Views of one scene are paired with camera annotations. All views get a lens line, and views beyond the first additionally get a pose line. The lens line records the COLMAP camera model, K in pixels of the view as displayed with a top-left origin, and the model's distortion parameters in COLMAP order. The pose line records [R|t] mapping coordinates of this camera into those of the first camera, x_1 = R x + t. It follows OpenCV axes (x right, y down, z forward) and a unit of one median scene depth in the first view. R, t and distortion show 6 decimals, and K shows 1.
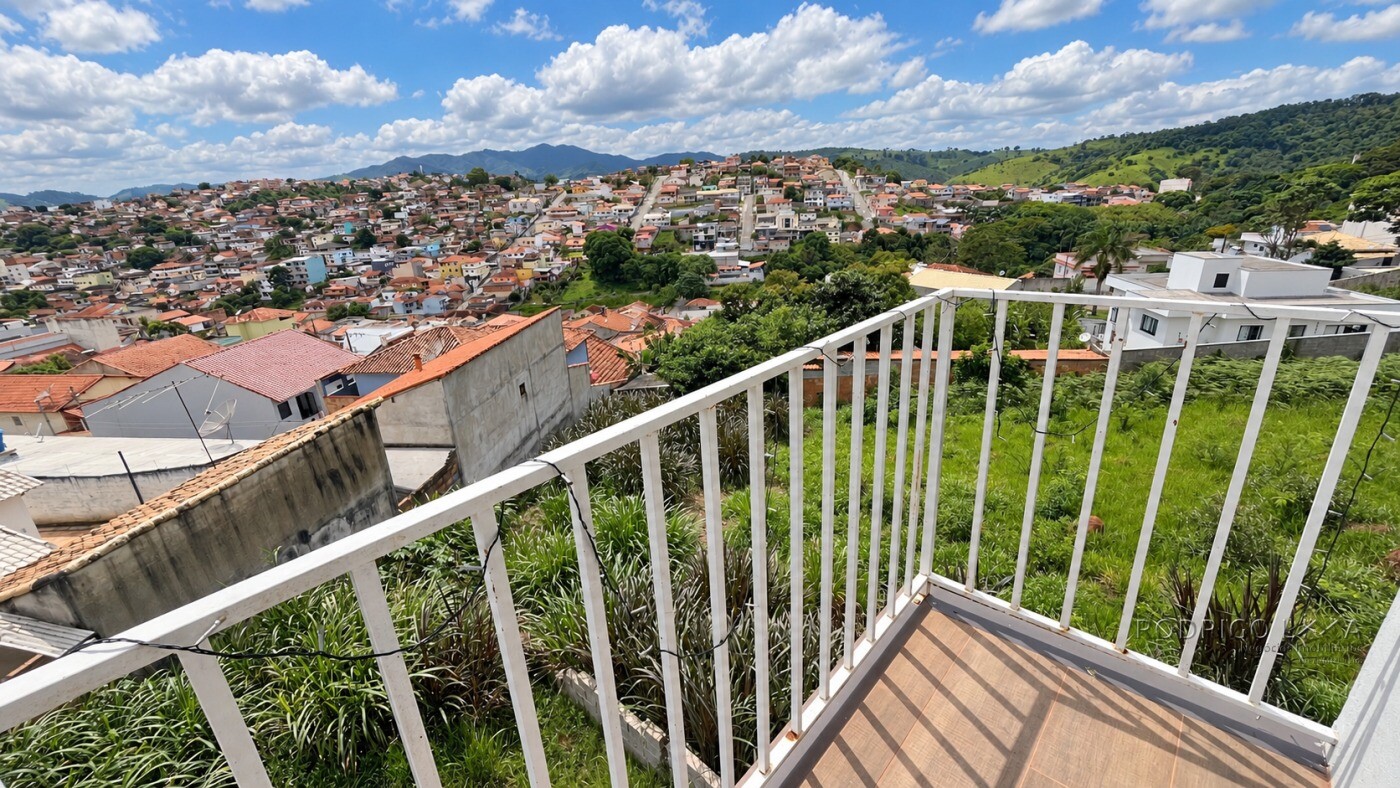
lens RADIAL K [[570.0, 0, 699.2], [0, 570.0, 391.5], [0, 0, 1]] dist [-0.009887, 0.001108]
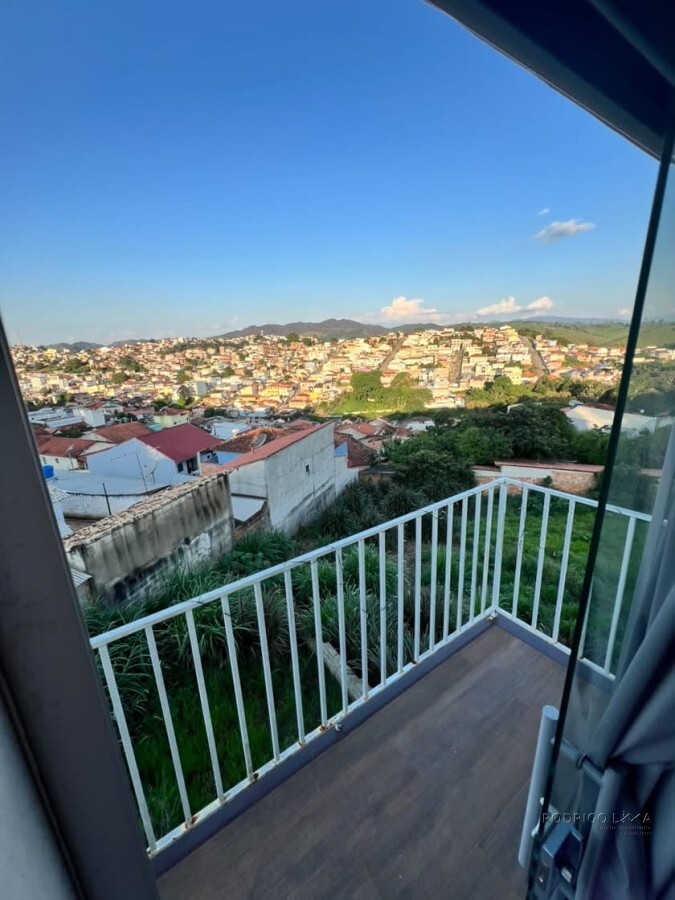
lens RADIAL K [[362.7, 0, 339.5], [0, 362.7, 447.0], [0, 0, 1]] dist [-0.008579, 0.000407]
pose [[0.974577, 0.073810, -0.211547, 0.004977], [-0.088206, 0.994328, -0.059430, -0.008702], [0.205961, 0.076579, 0.975559, -0.028871]]
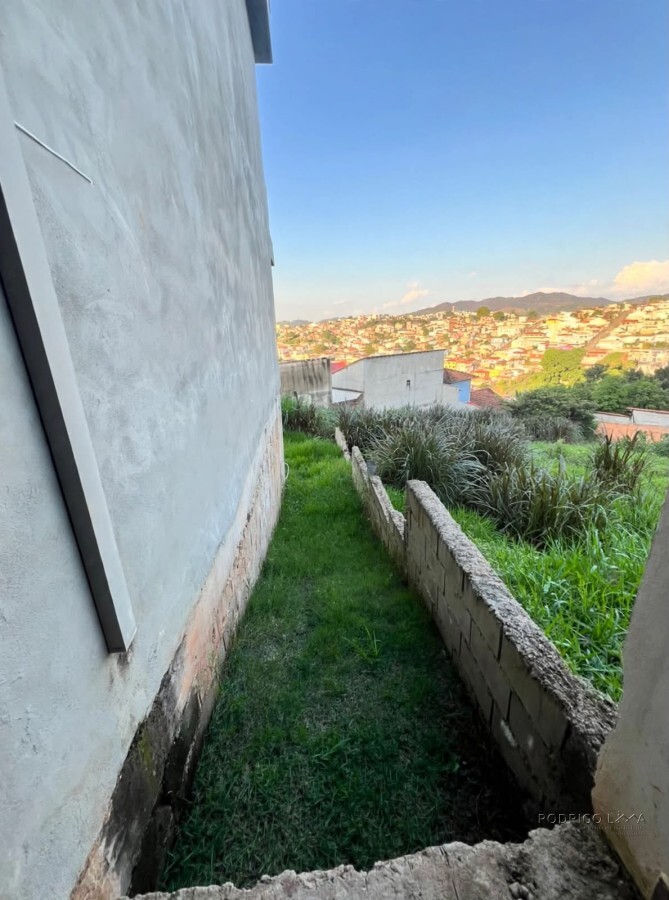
lens RADIAL K [[362.7, 0, 331.3], [0, 362.7, 448.1], [0, 0, 1]] dist [-0.008579, 0.000407]
pose [[0.733346, 0.231745, -0.639138, 0.268271], [-0.240819, 0.967702, 0.074562, 0.139981], [0.635774, 0.099237, 0.765469, -0.098489]]
